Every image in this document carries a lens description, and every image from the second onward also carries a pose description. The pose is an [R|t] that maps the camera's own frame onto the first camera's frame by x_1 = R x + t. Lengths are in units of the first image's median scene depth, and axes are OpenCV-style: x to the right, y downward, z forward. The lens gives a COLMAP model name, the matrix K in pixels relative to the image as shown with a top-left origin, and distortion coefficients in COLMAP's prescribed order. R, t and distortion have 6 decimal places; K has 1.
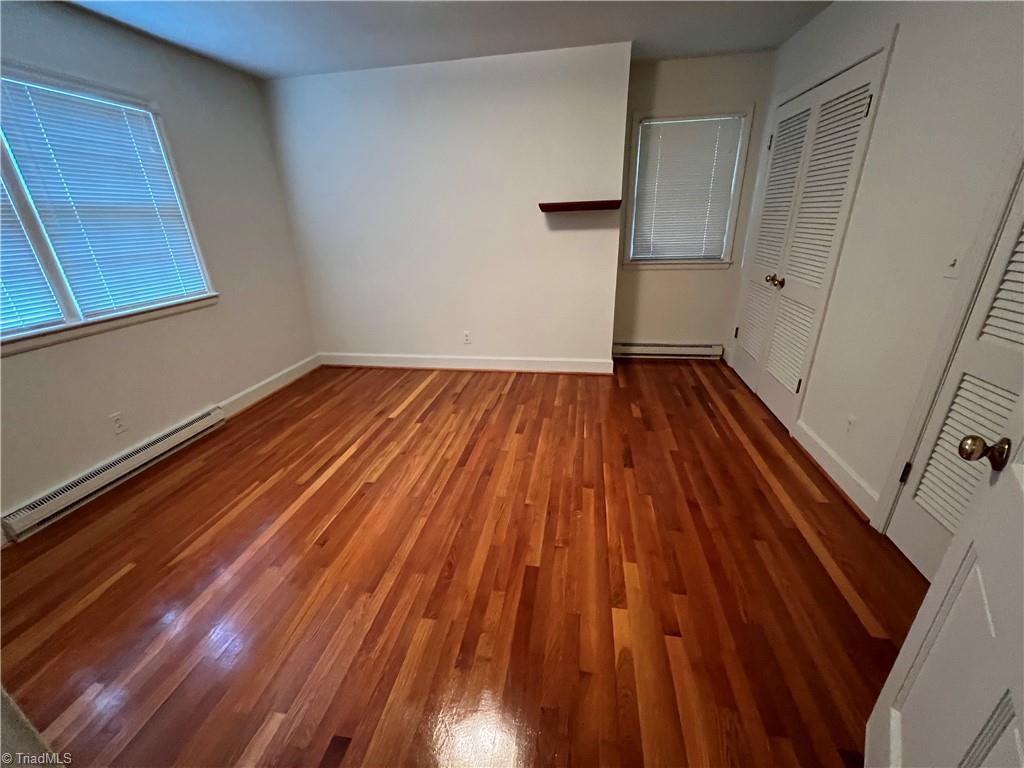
lens RADIAL K [[411.5, 0, 512.4], [0, 411.5, 382.7], [0, 0, 1]] dist [0.000599, -0.000398]
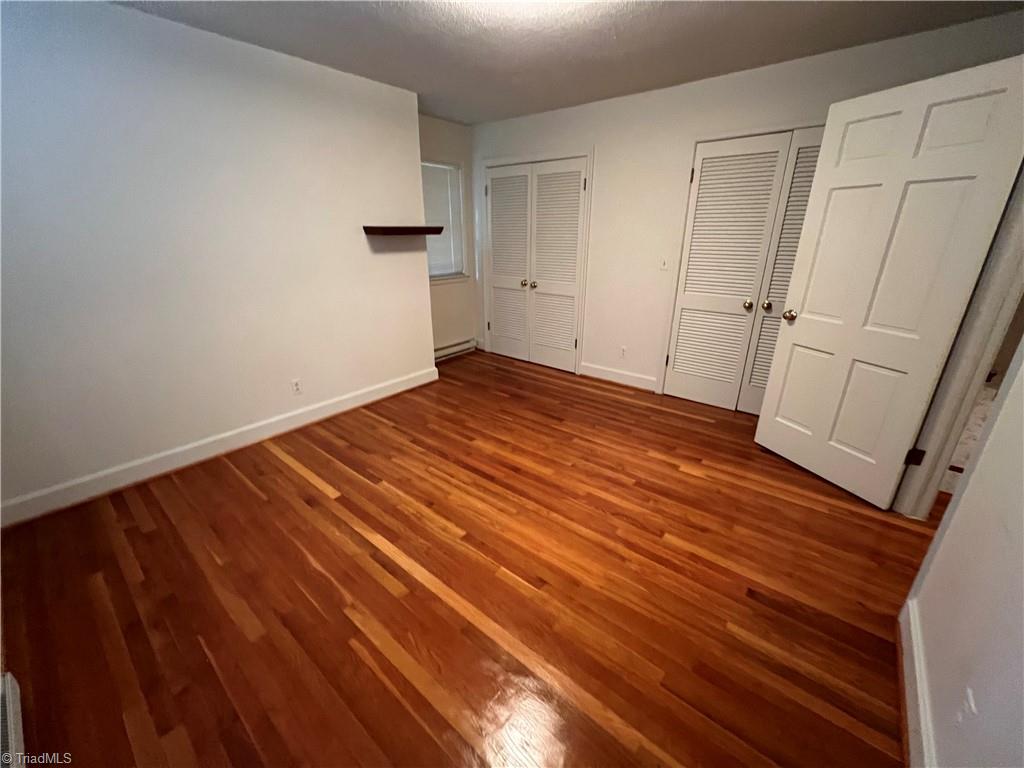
lens RADIAL K [[411.5, 0, 513.2], [0, 411.5, 380.9], [0, 0, 1]] dist [0.000599, -0.000398]
pose [[0.495737, -0.269317, 0.825659, -0.771083], [0.313707, 0.942043, 0.118925, -0.114933], [-0.809835, 0.200059, 0.551492, 0.303405]]
